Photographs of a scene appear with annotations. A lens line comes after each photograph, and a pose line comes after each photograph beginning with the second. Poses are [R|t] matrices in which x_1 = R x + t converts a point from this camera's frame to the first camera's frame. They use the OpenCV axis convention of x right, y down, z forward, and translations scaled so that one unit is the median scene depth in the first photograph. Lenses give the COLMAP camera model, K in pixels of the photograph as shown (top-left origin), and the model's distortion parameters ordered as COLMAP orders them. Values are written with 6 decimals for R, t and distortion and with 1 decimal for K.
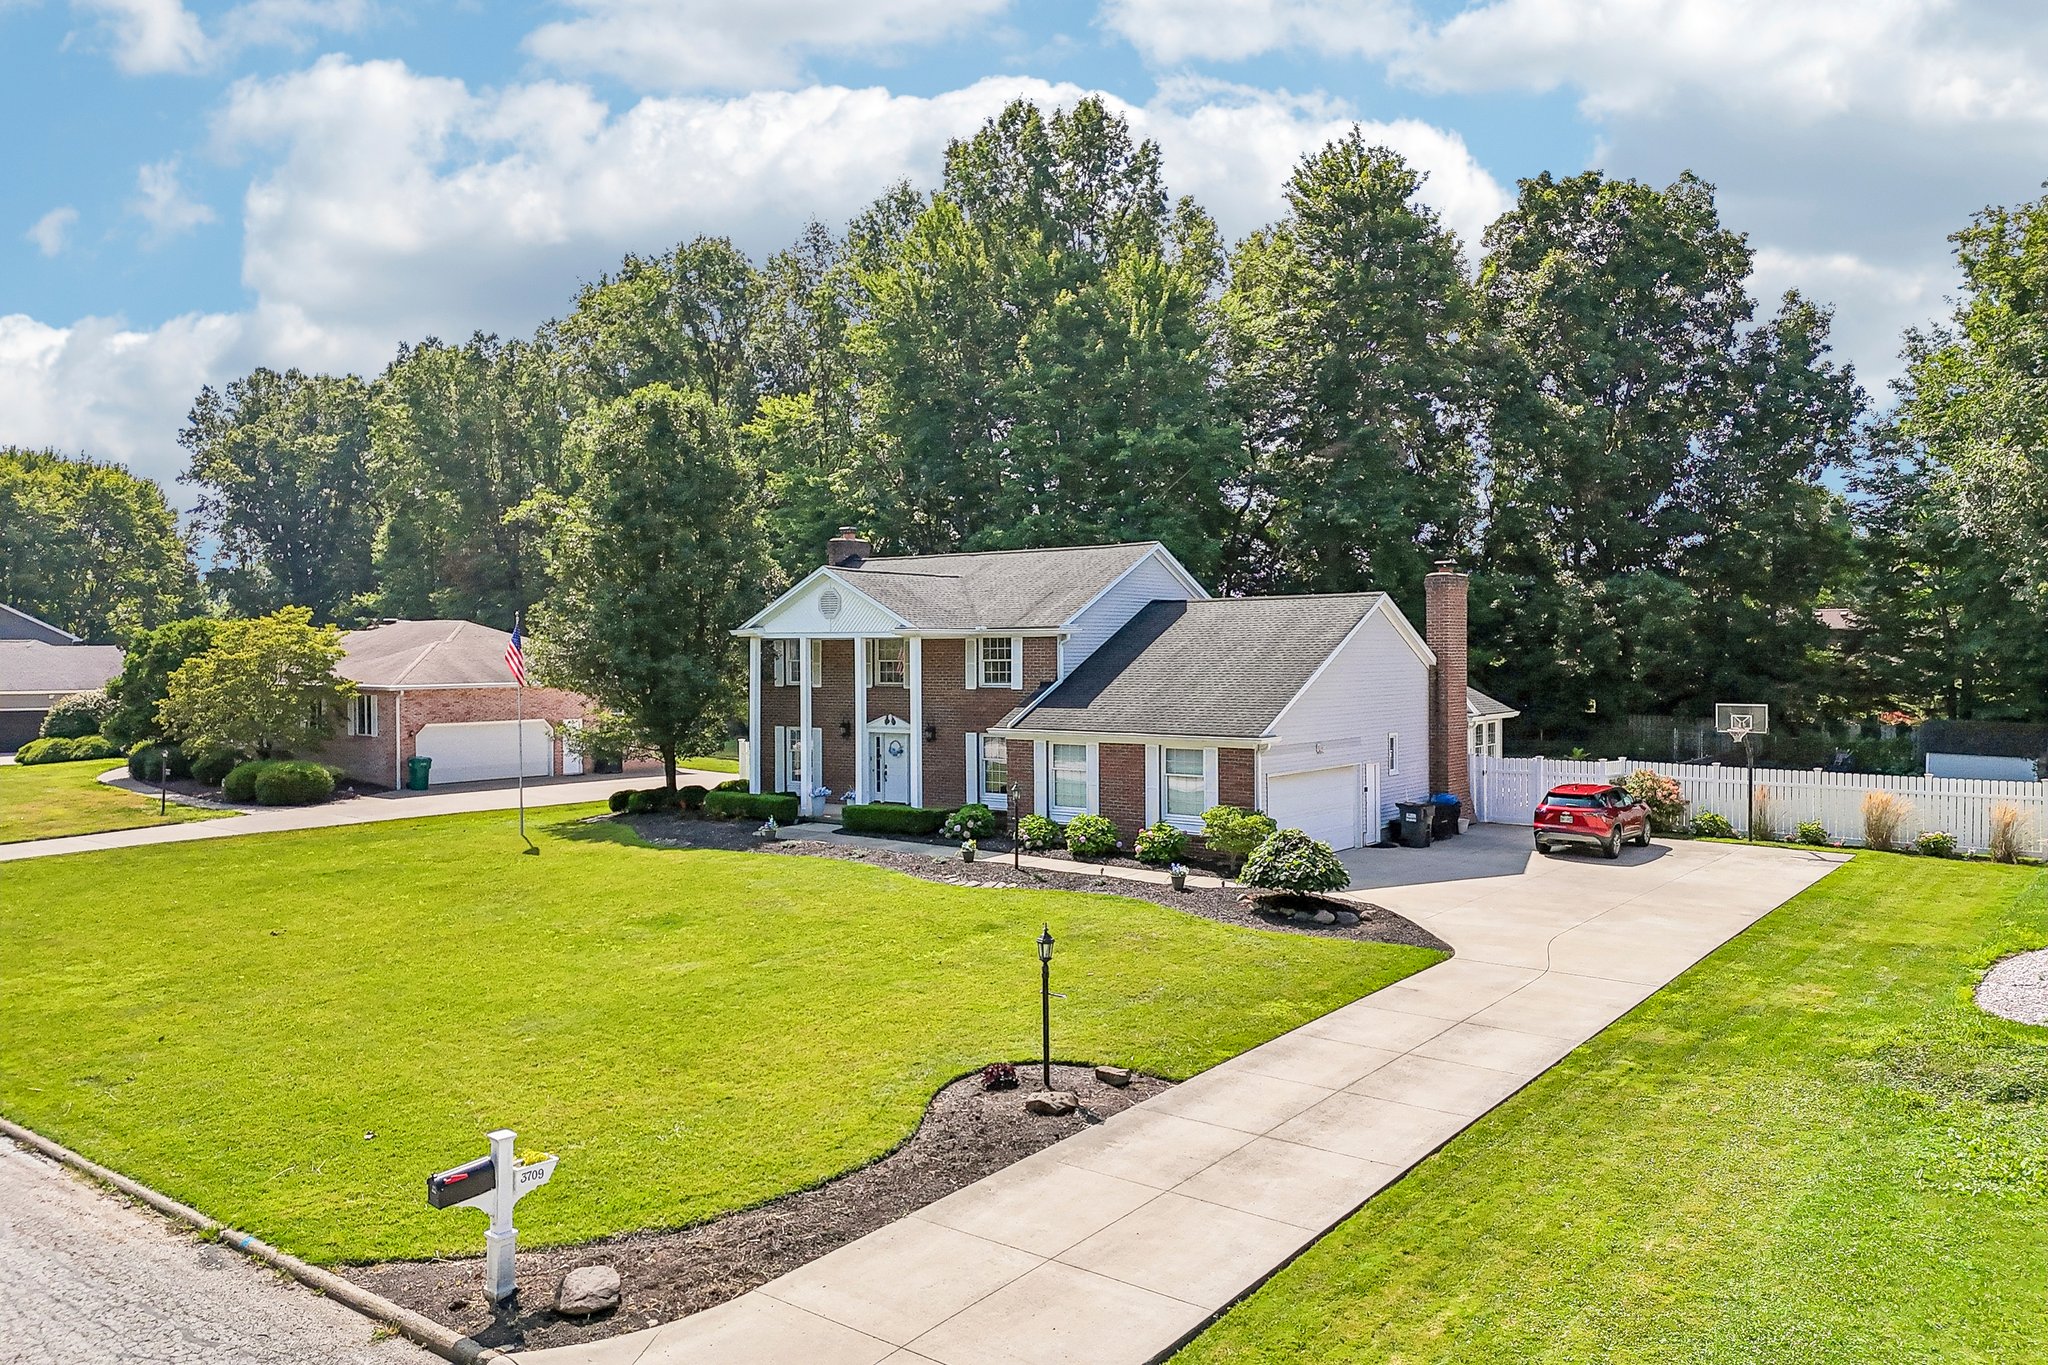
lens RADIAL K [[1494.2, 0, 1024.0], [0, 1494.2, 682.5], [0, 0, 1]] dist [0.076784, -0.077500]
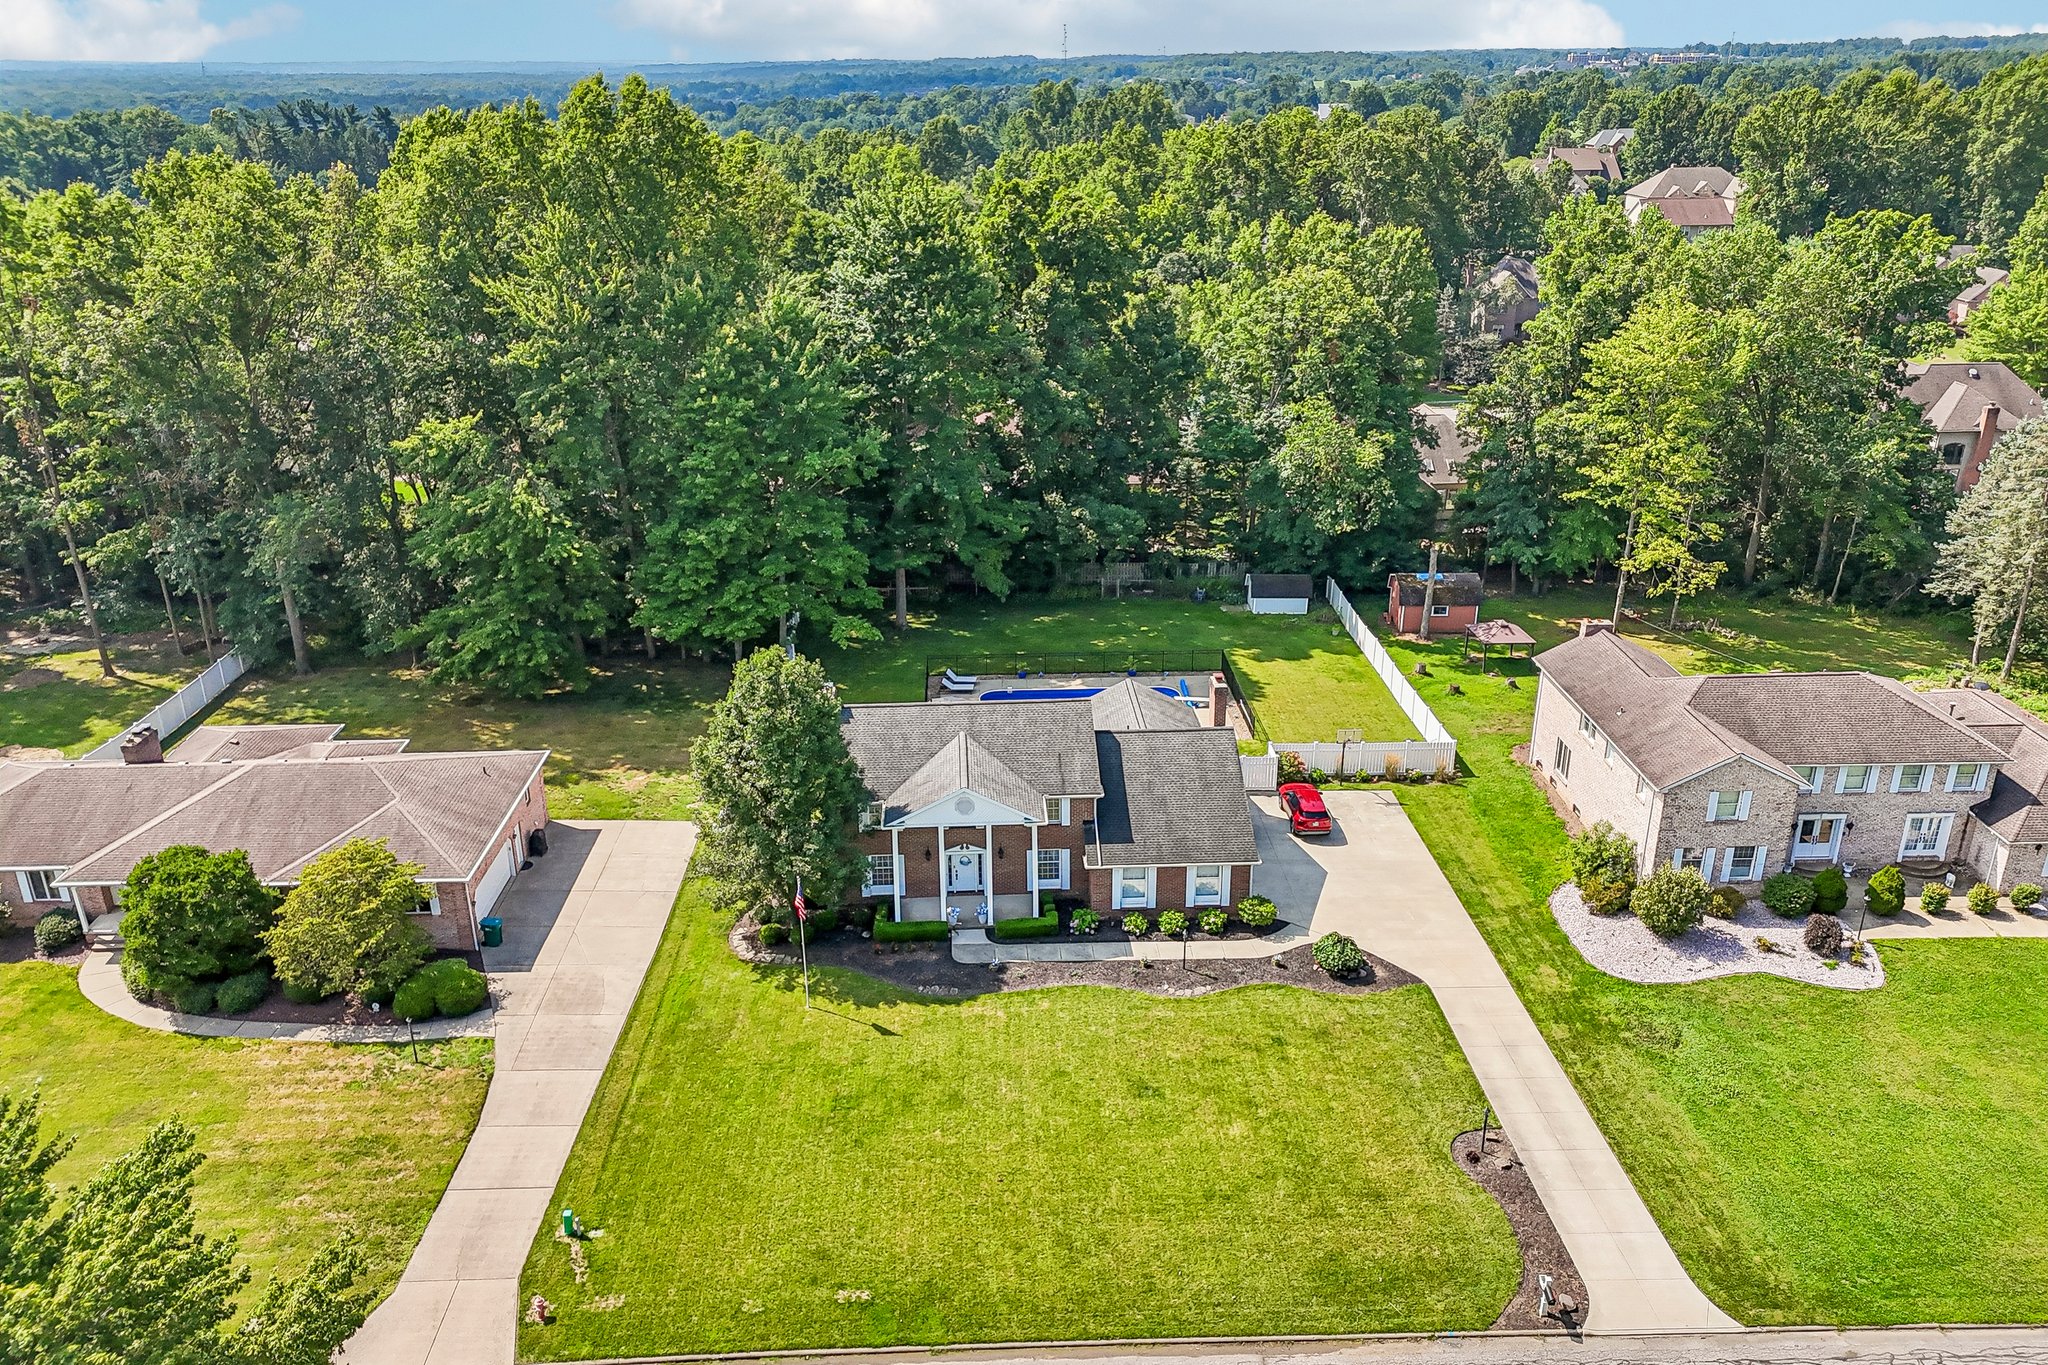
lens RADIAL K [[1494.2, 0, 1024.0], [0, 1494.2, 682.5], [0, 0, 1]] dist [0.076784, -0.077500]
pose [[0.767982, -0.242801, 0.592665, -0.983590], [0.014416, 0.931676, 0.363005, -0.745402], [-0.640309, -0.270238, 0.719010, -0.126259]]
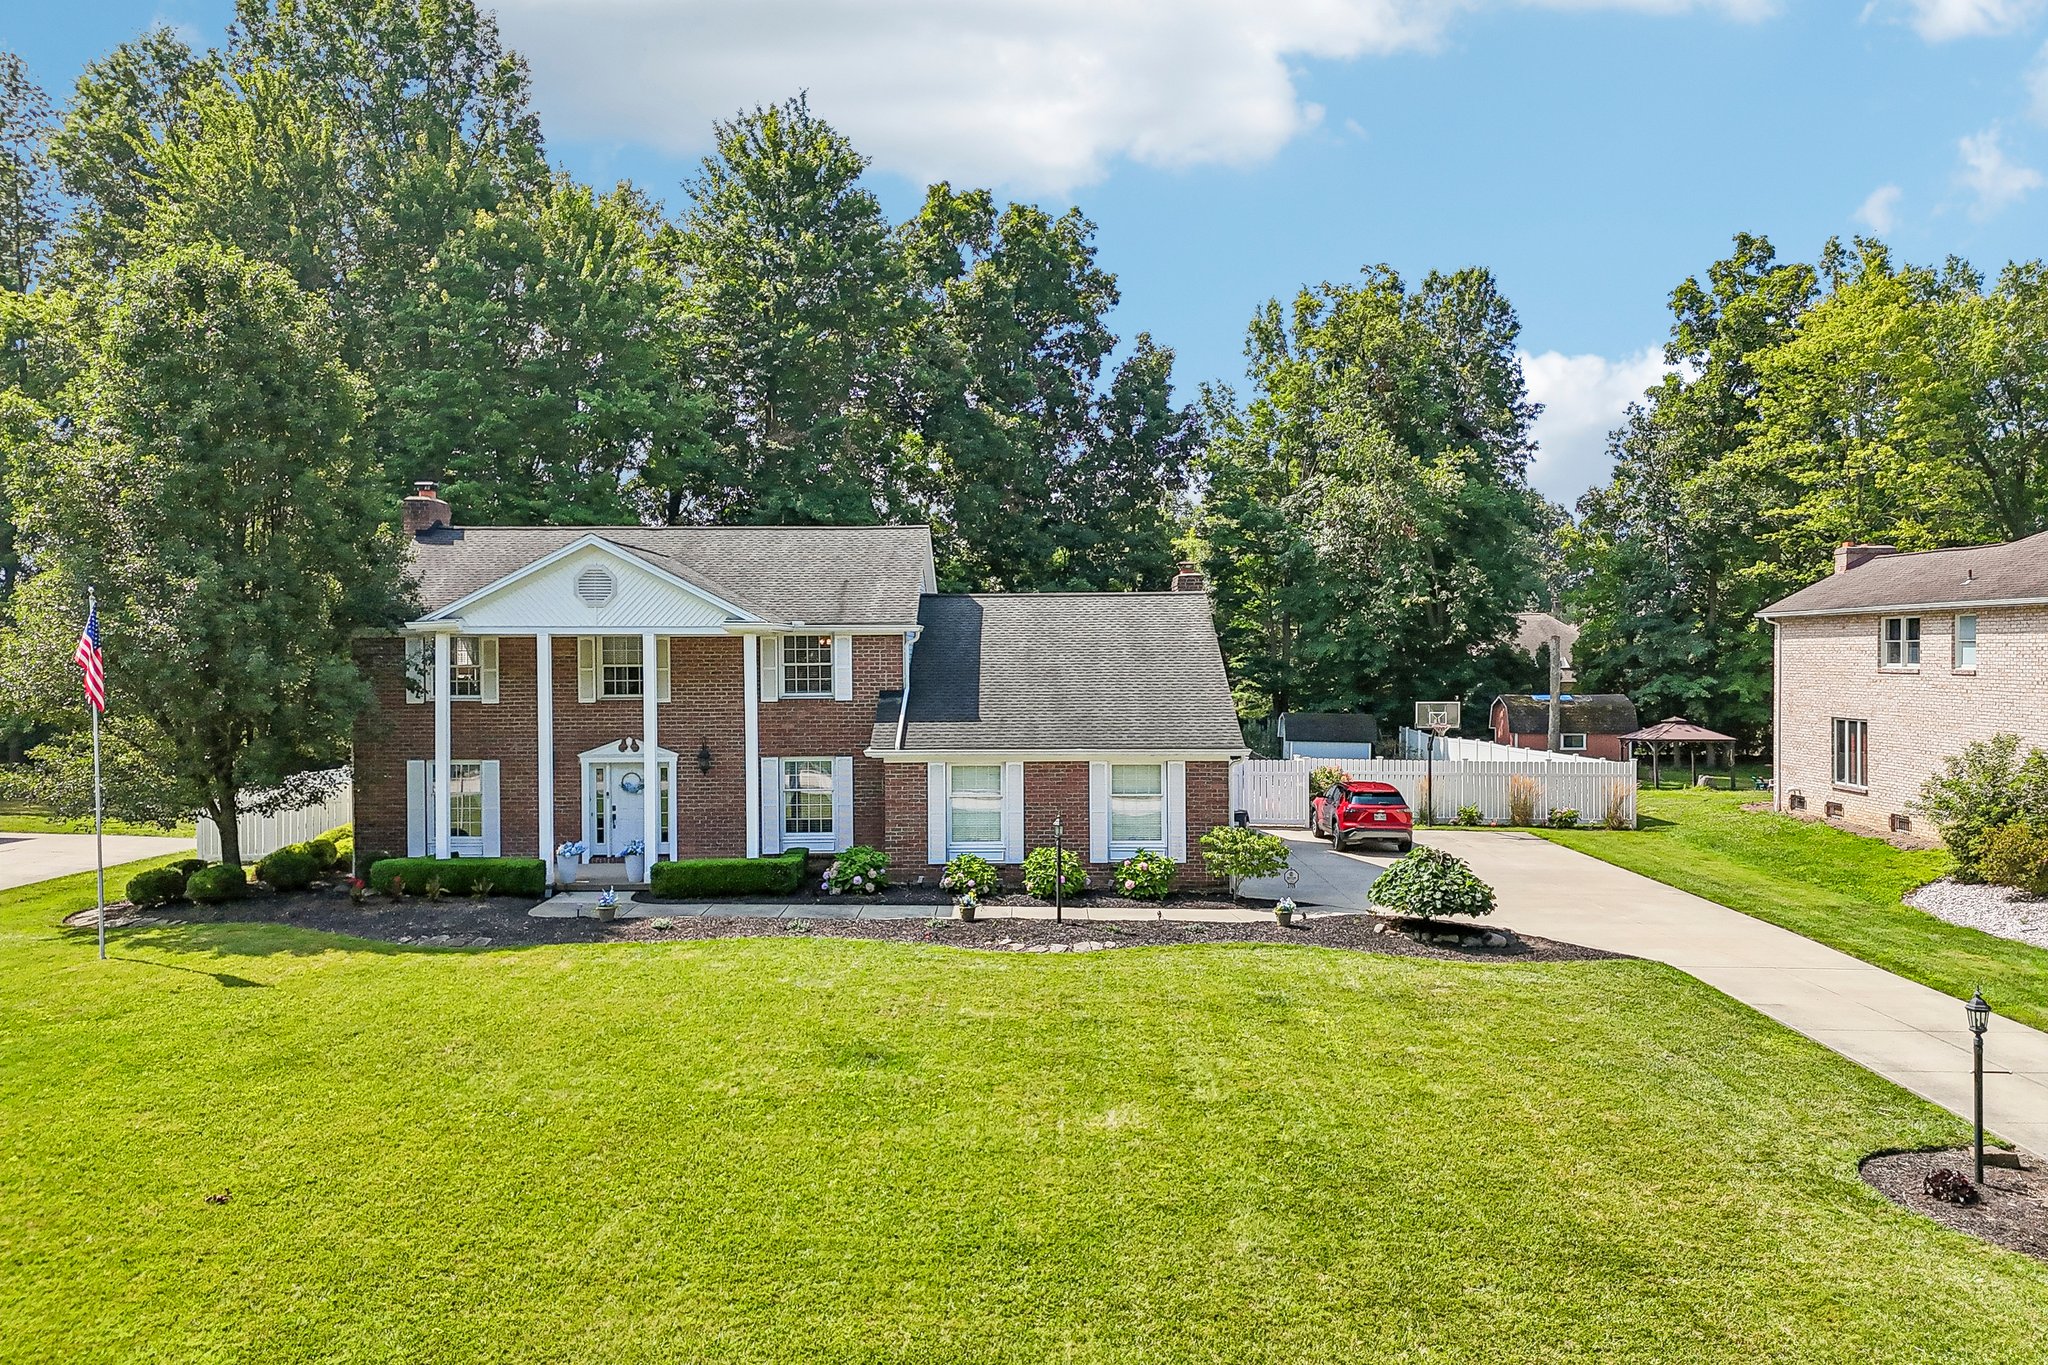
lens RADIAL K [[1494.6, 0, 1024.0], [0, 1494.6, 682.5], [0, 0, 1]] dist [0.107581, -0.137953]
pose [[0.803457, -0.011599, 0.595250, -0.401833], [0.014015, 0.999902, 0.000568, -0.004148], [-0.595198, 0.007886, 0.803540, 0.294115]]
